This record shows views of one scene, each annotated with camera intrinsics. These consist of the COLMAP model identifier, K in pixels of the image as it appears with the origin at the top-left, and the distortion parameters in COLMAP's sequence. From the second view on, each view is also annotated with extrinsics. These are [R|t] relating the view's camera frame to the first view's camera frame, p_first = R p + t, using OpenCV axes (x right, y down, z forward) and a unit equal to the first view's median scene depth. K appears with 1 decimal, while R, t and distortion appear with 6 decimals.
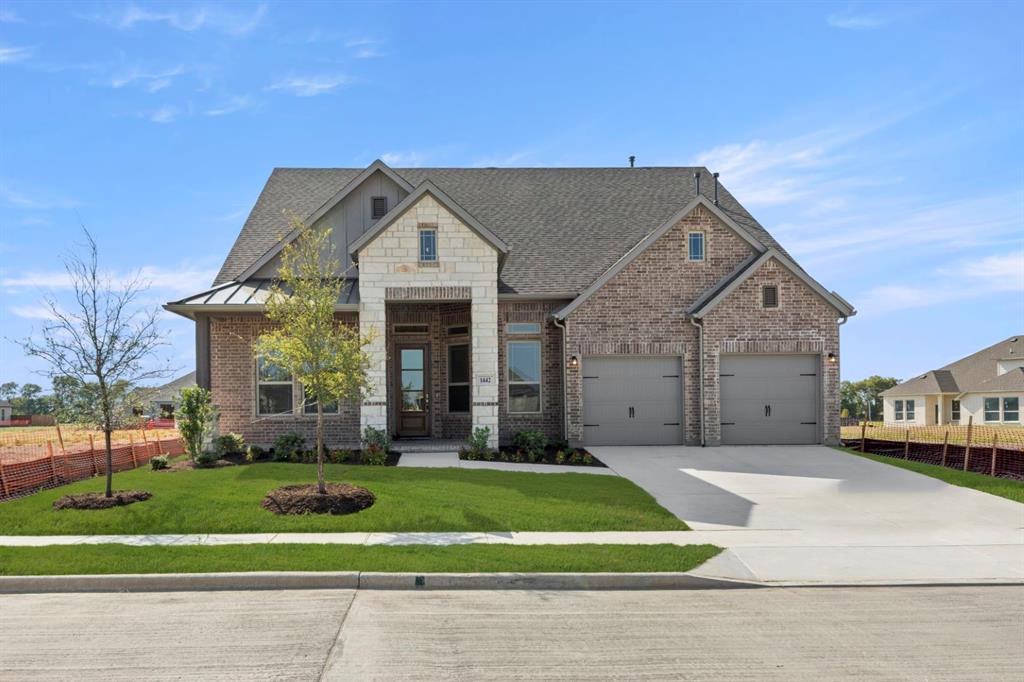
lens RADIAL K [[672.5, 0, 512.0], [0, 672.5, 341.0], [0, 0, 1]] dist [0.004752, -0.000516]
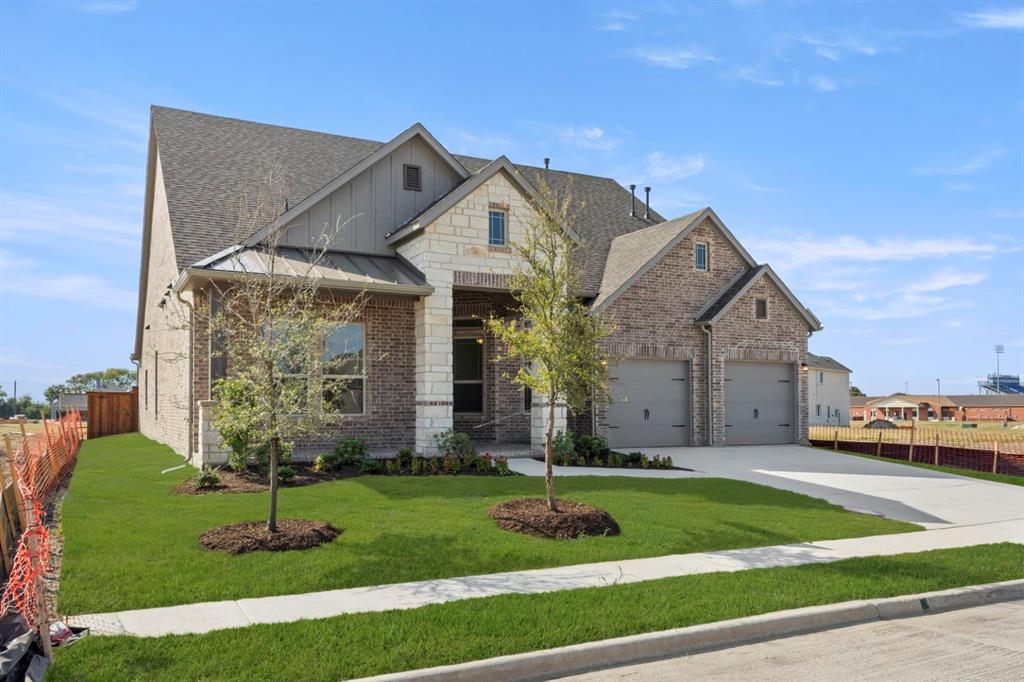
lens RADIAL K [[672.5, 0, 512.0], [0, 672.5, 341.0], [0, 0, 1]] dist [0.004752, -0.000516]
pose [[0.922848, 0.047340, 0.382245, -0.409716], [-0.048829, 0.998790, -0.005811, 0.012072], [-0.382058, -0.013302, 0.924043, 0.146854]]
